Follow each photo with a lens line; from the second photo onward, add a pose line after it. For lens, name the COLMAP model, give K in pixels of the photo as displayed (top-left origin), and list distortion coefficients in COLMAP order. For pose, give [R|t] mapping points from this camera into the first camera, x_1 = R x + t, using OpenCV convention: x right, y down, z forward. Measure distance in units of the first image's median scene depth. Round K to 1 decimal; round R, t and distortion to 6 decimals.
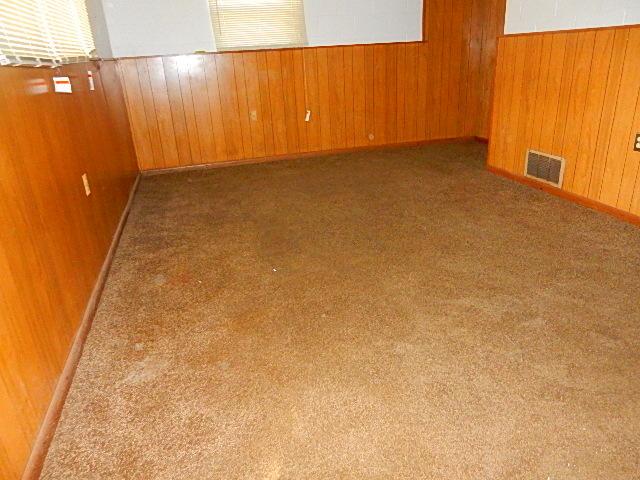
lens RADIAL K [[468.8, 0, 318.9], [0, 468.8, 243.3], [0, 0, 1]] dist [-0.011370, 0.001383]
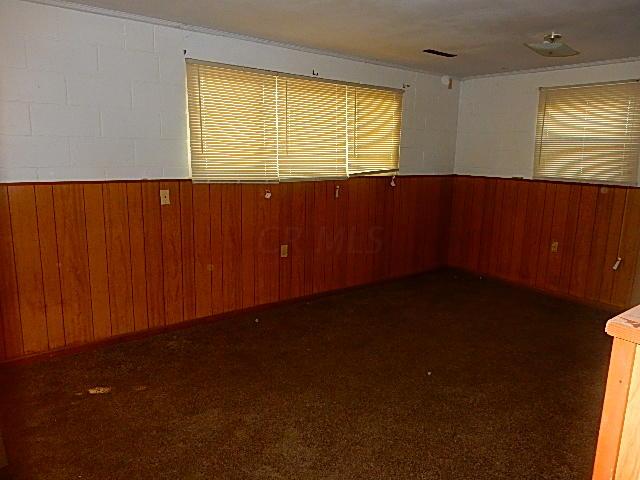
lens RADIAL K [[468.8, 0, 320.7], [0, 468.8, 240.6], [0, 0, 1]] dist [-0.011370, 0.001383]
pose [[0.414126, 0.234361, -0.879531, 0.655167], [-0.391029, 0.918382, 0.060598, -0.209672], [0.821947, 0.318827, 0.471968, 0.221184]]
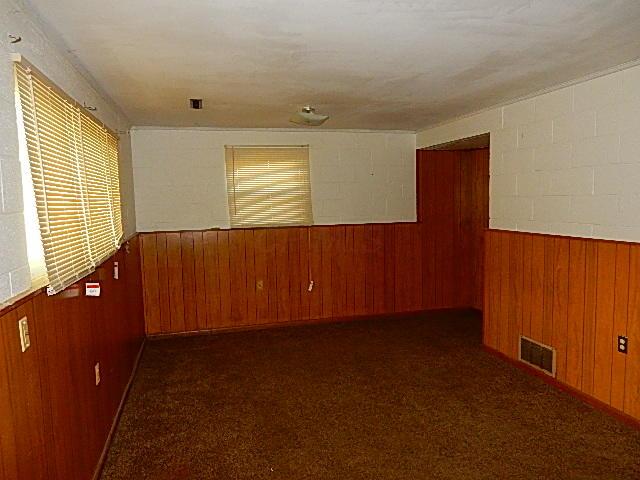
lens RADIAL K [[468.8, 0, 318.9], [0, 468.8, 239.8], [0, 0, 1]] dist [-0.011370, 0.001383]
pose [[0.999459, 0.032414, -0.005505, -0.003656], [-0.032591, 0.954713, -0.295737, -0.080778], [-0.004330, 0.295757, 0.955254, -0.061914]]
